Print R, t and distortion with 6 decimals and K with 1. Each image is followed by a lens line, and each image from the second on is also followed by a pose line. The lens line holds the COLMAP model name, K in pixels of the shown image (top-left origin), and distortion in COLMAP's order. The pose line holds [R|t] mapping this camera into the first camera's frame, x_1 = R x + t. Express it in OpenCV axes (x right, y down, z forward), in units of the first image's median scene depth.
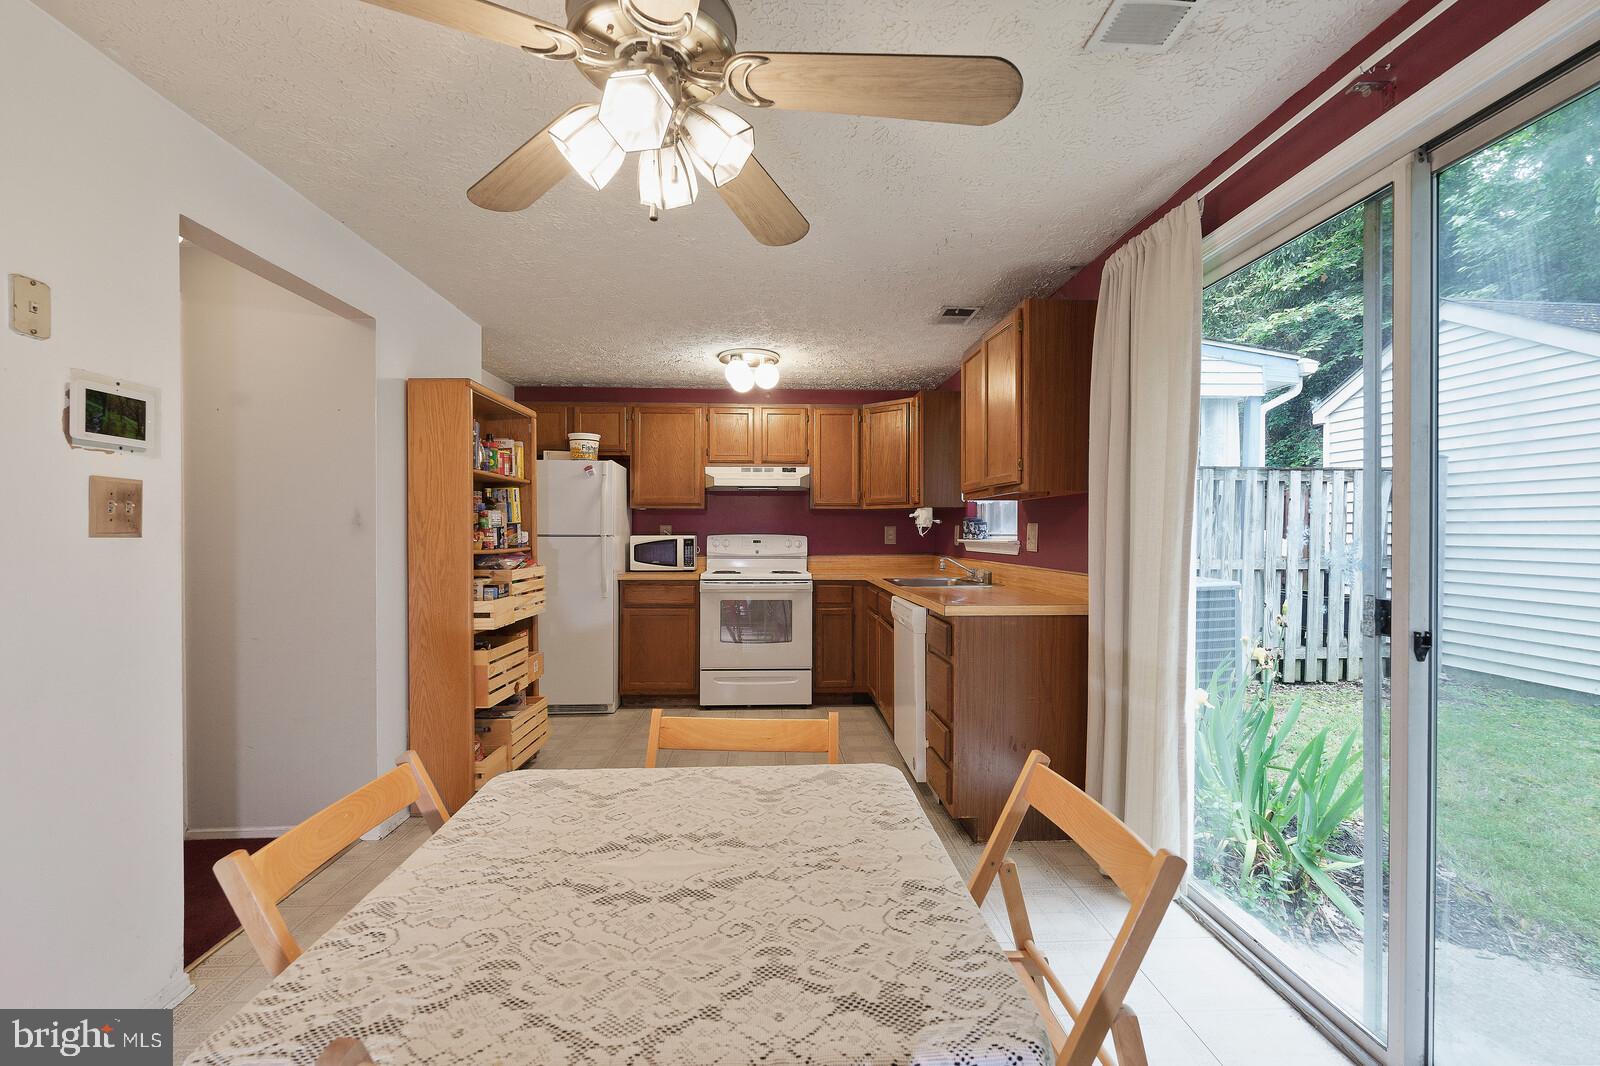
lens RADIAL K [[697.7, 0, 788.3], [0, 697.7, 531.4], [0, 0, 1]] dist [-0.006238, 0.000888]
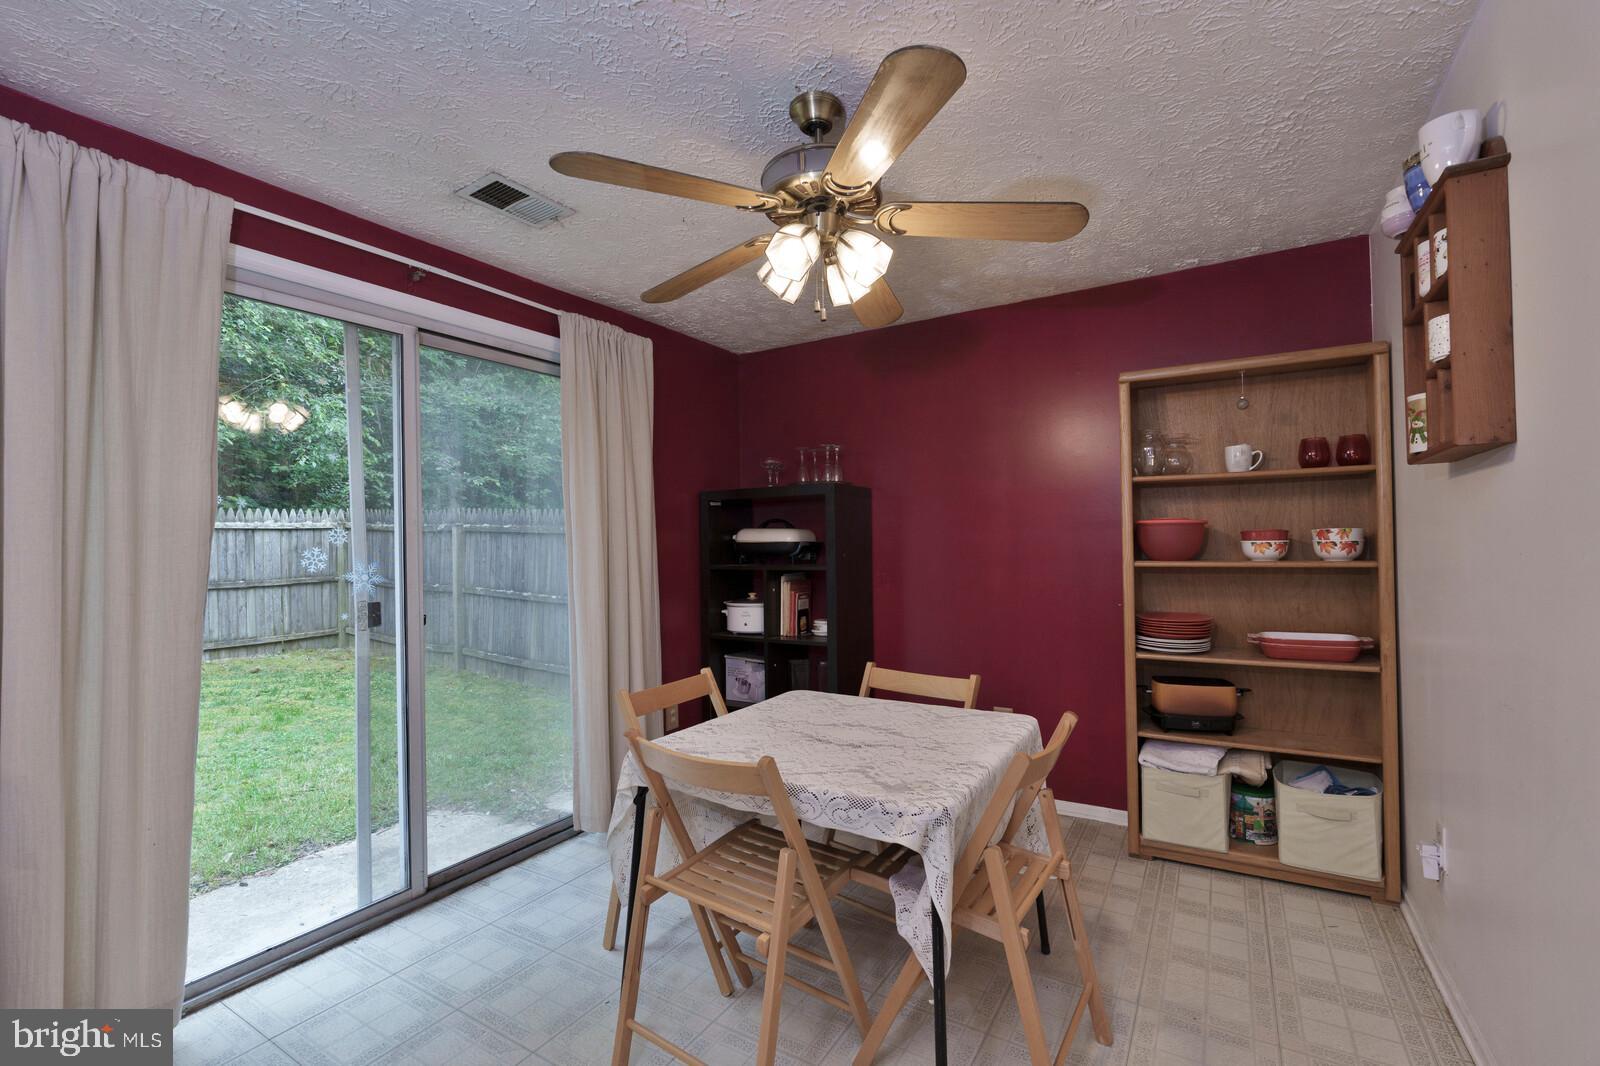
lens RADIAL K [[697.7, 0, 799.5], [0, 697.7, 536.2], [0, 0, 1]] dist [-0.006238, 0.000888]
pose [[-0.834383, 0.024180, 0.550654, -0.239983], [0.020721, 0.999707, -0.012501, -0.001867], [-0.550795, 0.000979, -0.834640, 0.580511]]
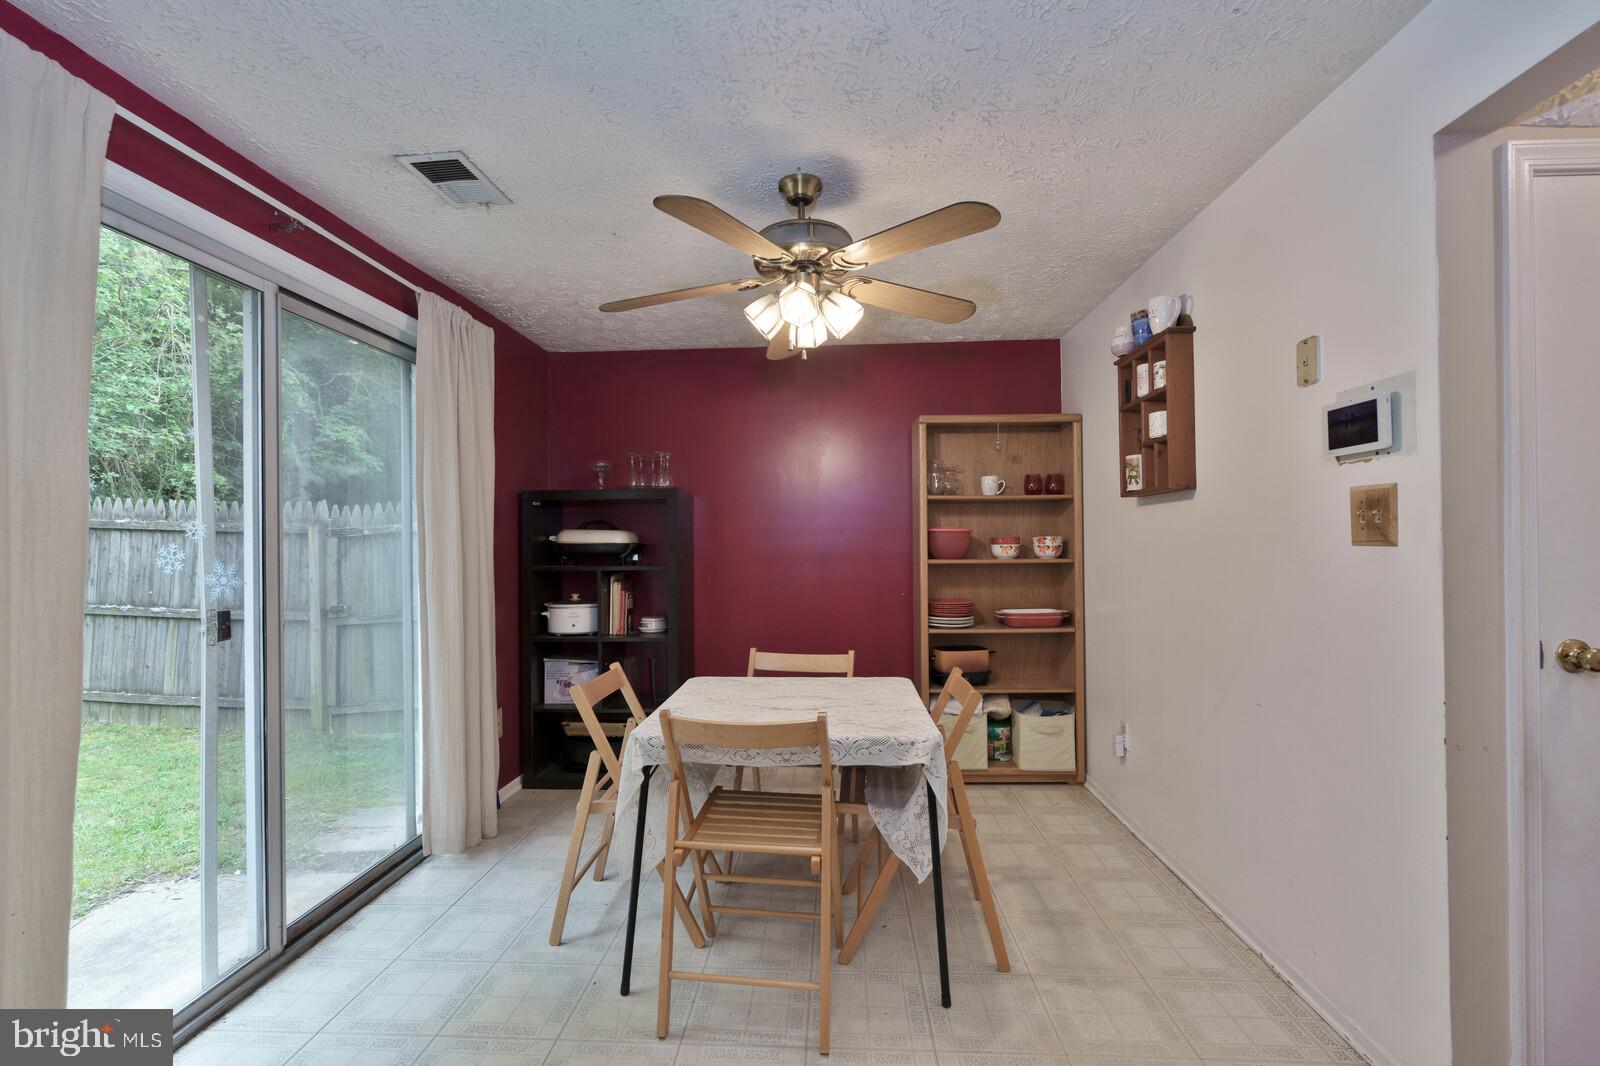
lens RADIAL K [[697.7, 0, 798.9], [0, 697.7, 537.1], [0, 0, 1]] dist [-0.006238, 0.000888]
pose [[-0.996005, 0.014950, 0.088034, -0.085300], [0.014182, 0.999856, -0.009344, -0.002151], [-0.088161, -0.008058, -0.996074, 0.711878]]
